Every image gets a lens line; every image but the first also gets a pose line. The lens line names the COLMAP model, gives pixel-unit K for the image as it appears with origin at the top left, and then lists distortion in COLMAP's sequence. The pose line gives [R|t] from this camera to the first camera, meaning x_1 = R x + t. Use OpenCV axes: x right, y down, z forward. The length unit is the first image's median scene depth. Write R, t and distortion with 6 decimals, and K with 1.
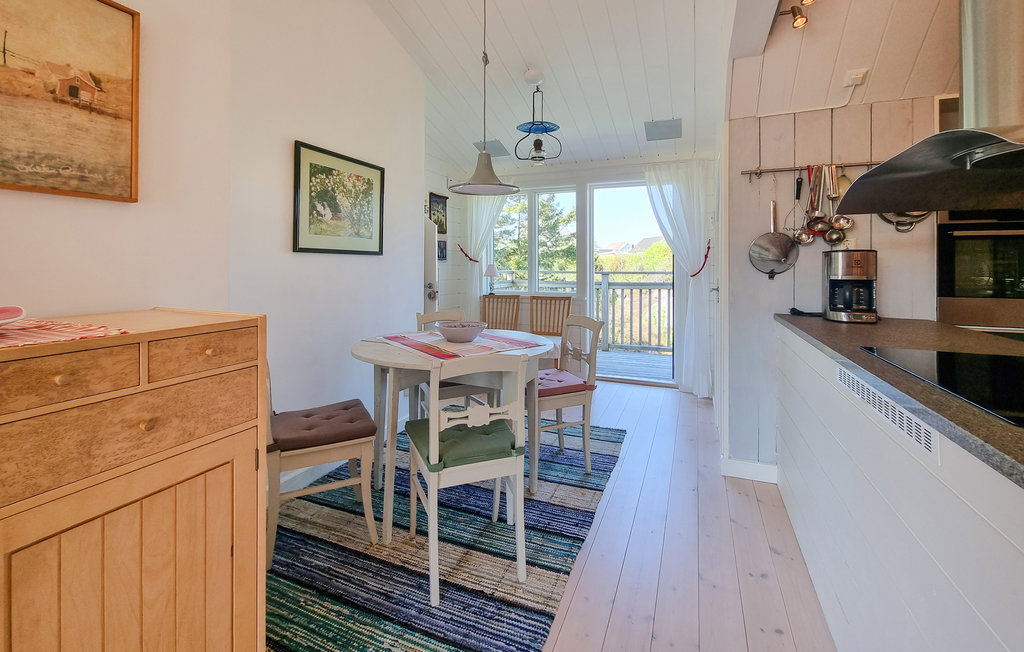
lens RADIAL K [[430.7, 0, 519.9], [0, 430.7, 265.9], [0, 0, 1]] dist [-0.002648, -0.000184]
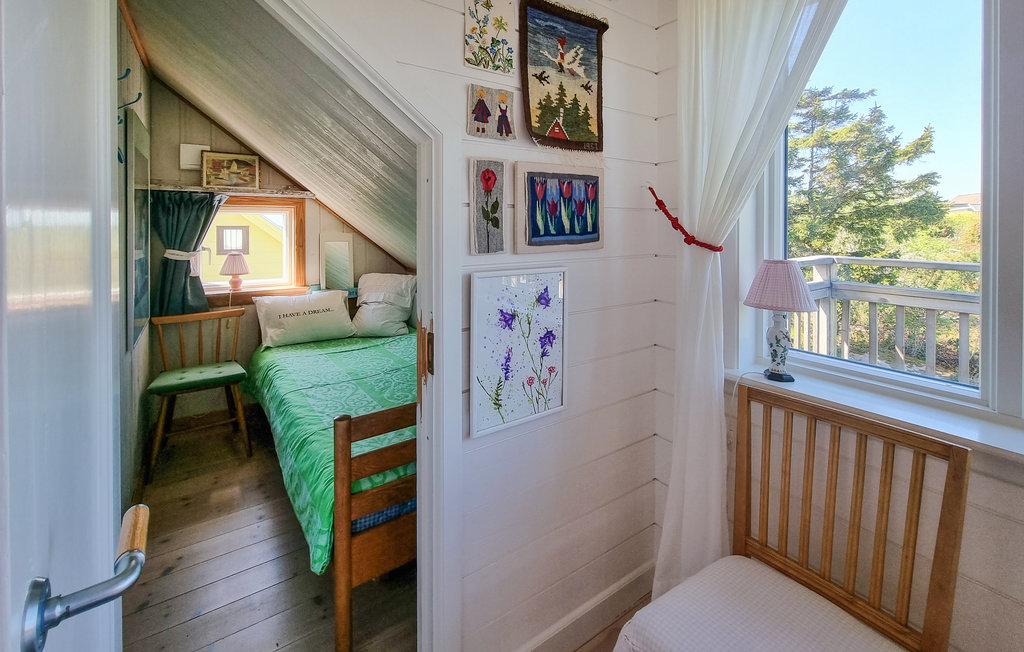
lens RADIAL K [[451.0, 0, 515.2], [0, 451.0, 229.8], [0, 0, 1]] dist [-0.000248, -0.000016]
pose [[0.844556, 0.005303, -0.535441, -0.043386], [-0.001346, 0.999969, 0.007781, -0.018337], [0.535466, -0.005851, 0.844537, 0.553140]]
